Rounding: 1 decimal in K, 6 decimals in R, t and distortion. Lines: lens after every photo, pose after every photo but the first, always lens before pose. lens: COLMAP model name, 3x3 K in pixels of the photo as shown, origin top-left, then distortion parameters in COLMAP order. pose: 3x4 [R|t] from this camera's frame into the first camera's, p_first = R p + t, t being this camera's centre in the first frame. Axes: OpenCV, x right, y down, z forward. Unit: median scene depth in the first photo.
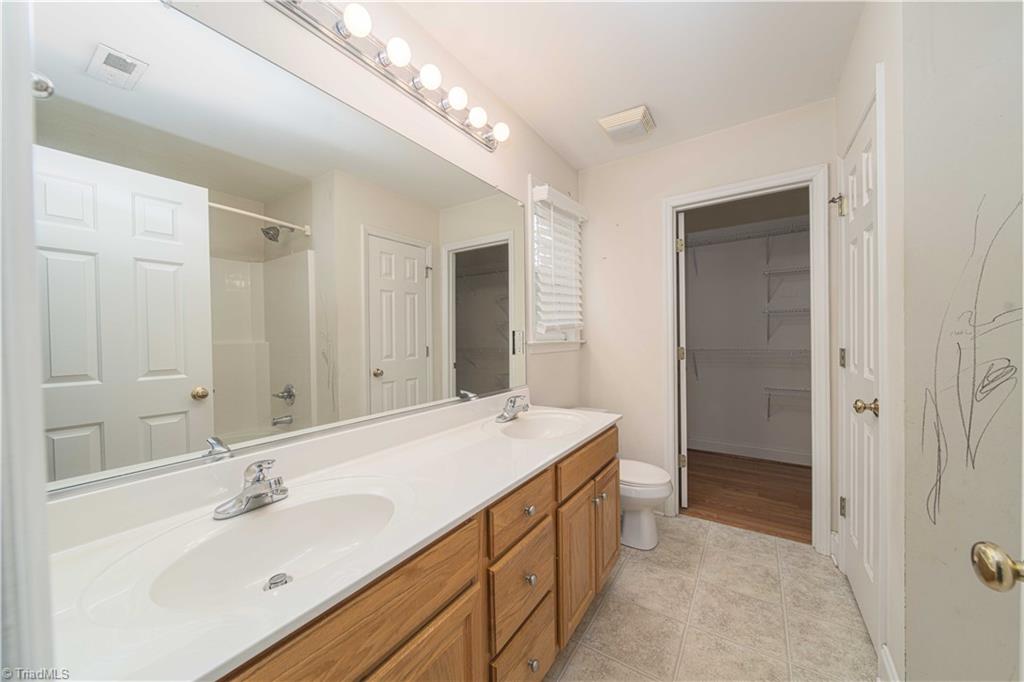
lens RADIAL K [[333.0, 0, 512.0], [0, 333.0, 341.0], [0, 0, 1]] dist [0.012410, -0.000072]
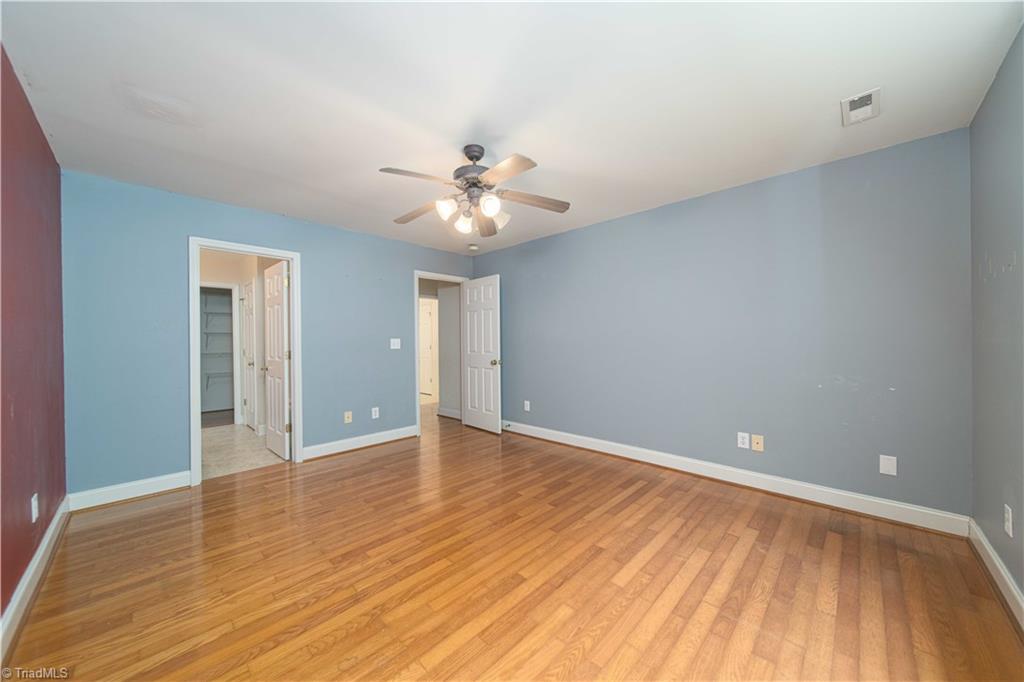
lens RADIAL K [[360.8, 0, 515.3], [0, 360.8, 342.9], [0, 0, 1]] dist [-0.000409, -0.000019]
pose [[0.143851, 0.001207, 0.989599, -2.451601], [0.021697, 0.999755, -0.004373, 0.067468], [-0.989361, 0.022101, 0.143790, -2.448781]]
